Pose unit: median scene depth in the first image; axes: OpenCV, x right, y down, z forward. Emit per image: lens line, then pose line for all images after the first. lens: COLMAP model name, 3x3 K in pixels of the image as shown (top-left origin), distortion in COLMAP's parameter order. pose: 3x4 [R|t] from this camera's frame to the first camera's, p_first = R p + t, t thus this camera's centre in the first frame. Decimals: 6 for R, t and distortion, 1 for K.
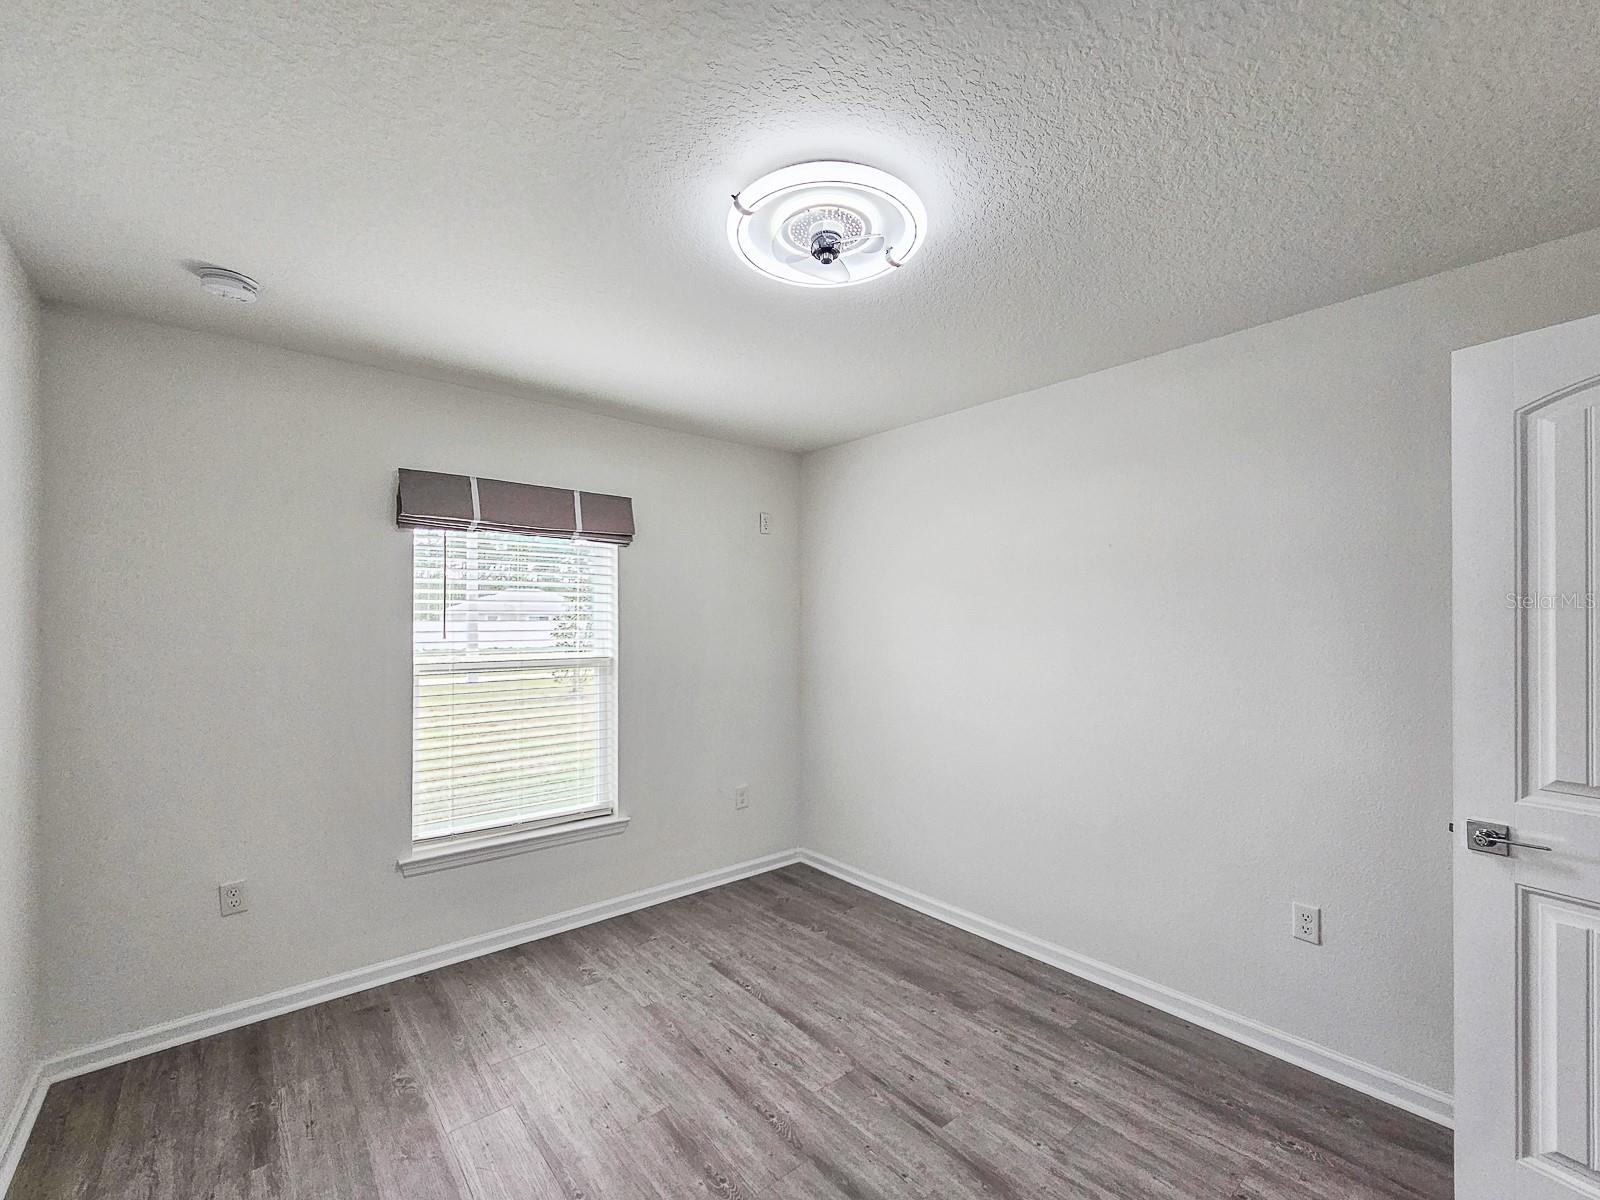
lens RADIAL K [[702.8, 0, 811.9], [0, 702.8, 625.3], [0, 0, 1]] dist [0.001374, 0.000700]
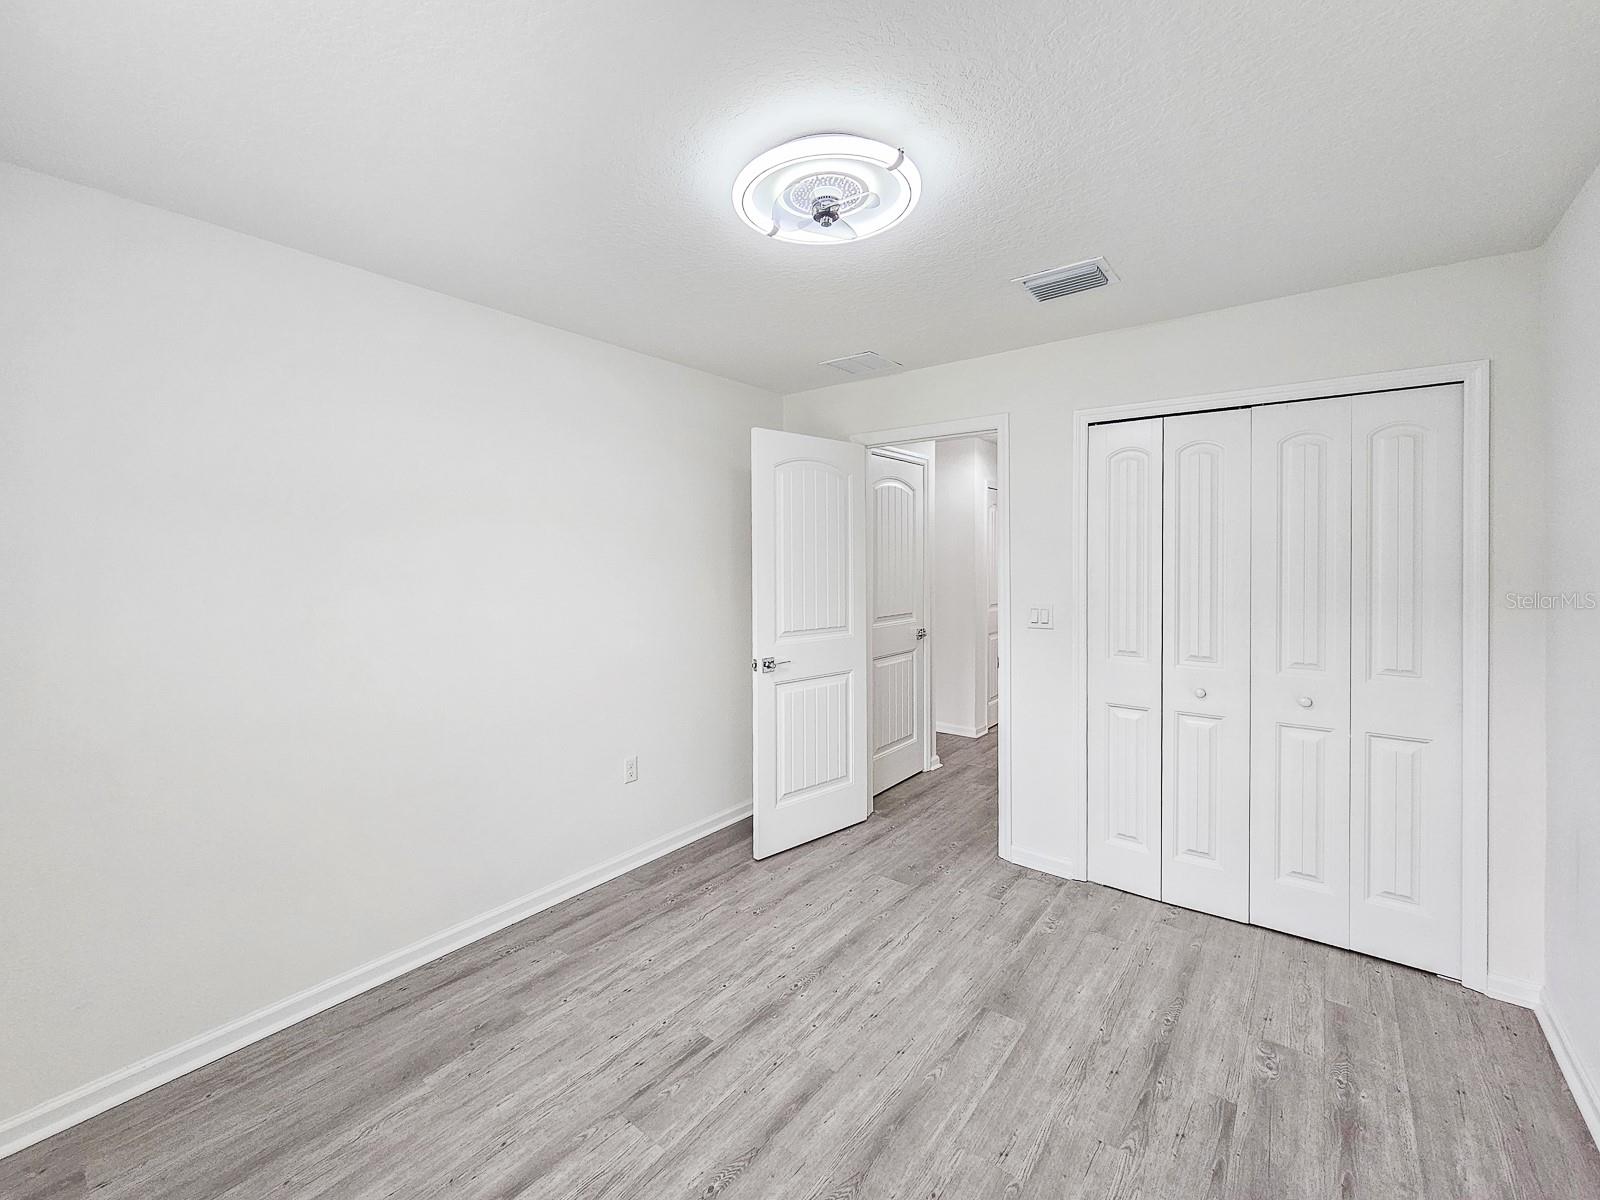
lens RADIAL K [[663.7, 0, 801.0], [0, 663.7, 558.2], [0, 0, 1]] dist [0.002042, 0.000261]
pose [[-0.193643, 0.001025, 0.981072, -0.639456], [0.009079, 0.999959, 0.000747, -0.011276], [-0.981030, 0.009052, -0.193644, 0.815818]]
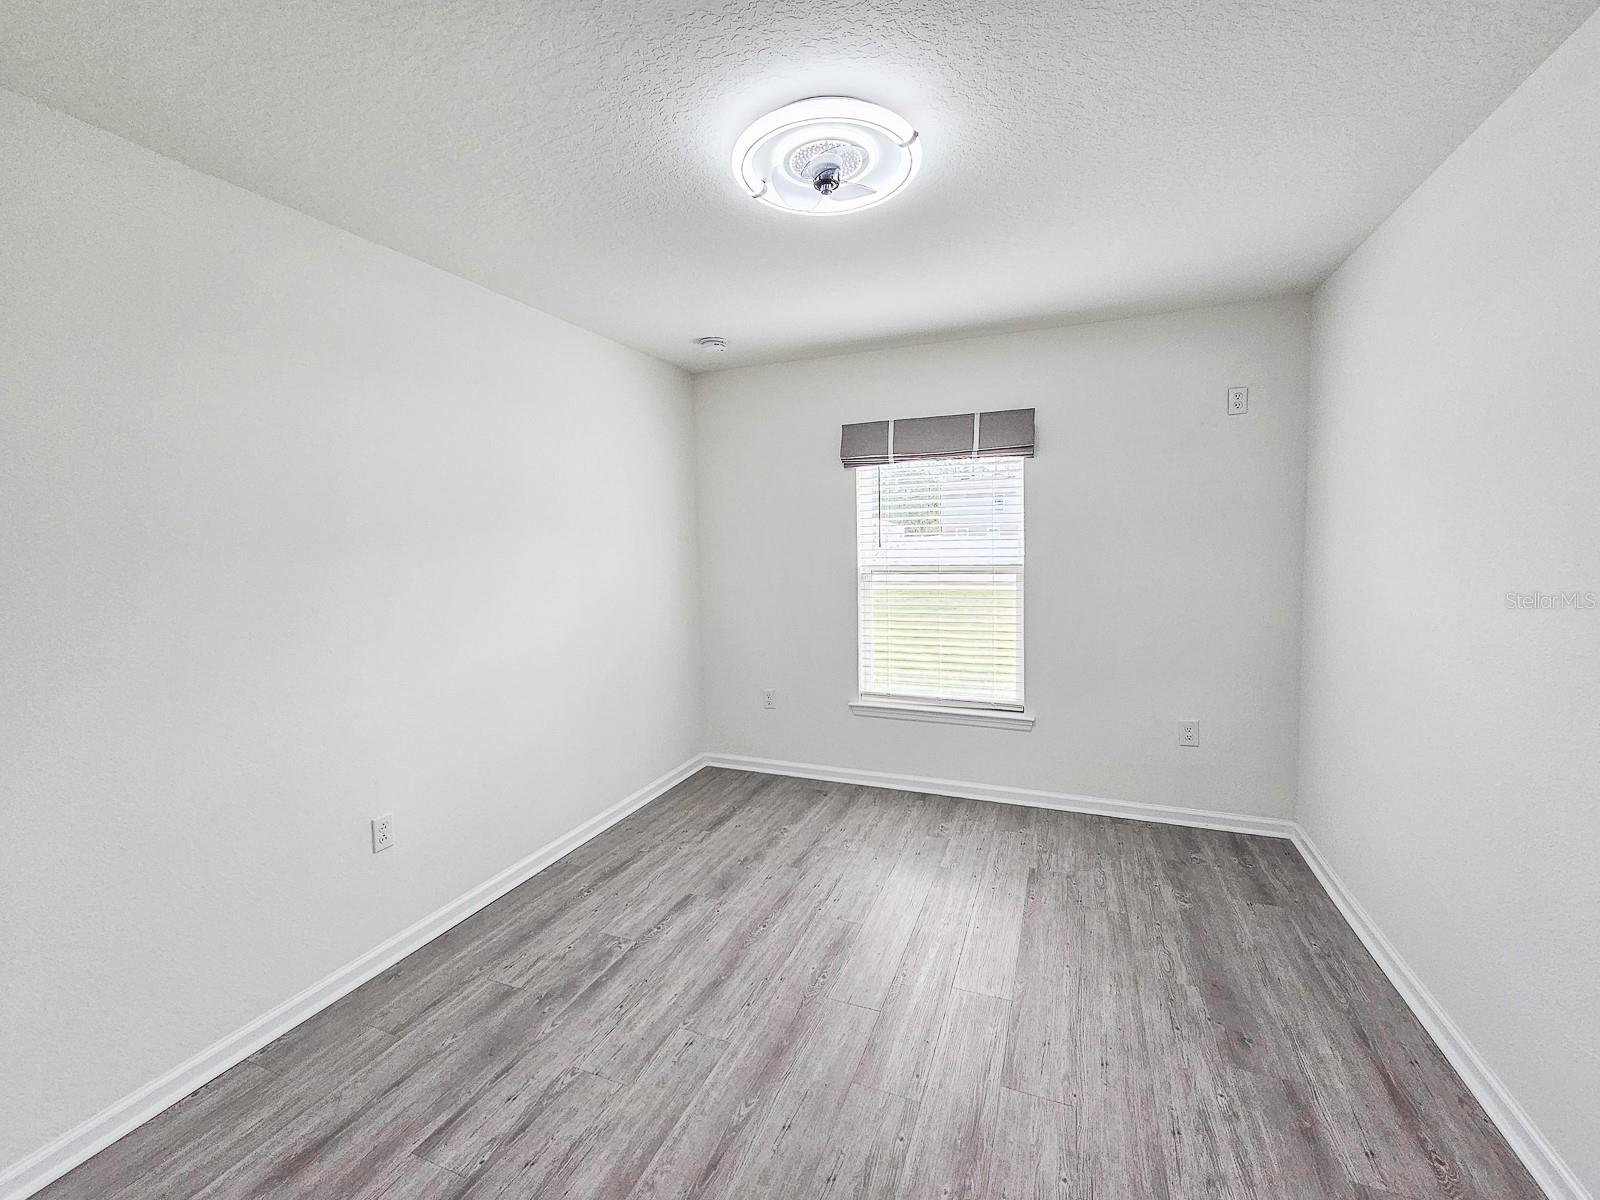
lens RADIAL K [[688.5, 0, 789.1], [0, 688.5, 594.4], [0, 0, 1]] dist [0.001169, 0.000249]
pose [[0.434706, 0.062478, -0.898402, 0.636868], [0.016279, 0.996882, 0.077204, 0.005209], [0.900425, -0.048186, 0.432334, 0.307170]]
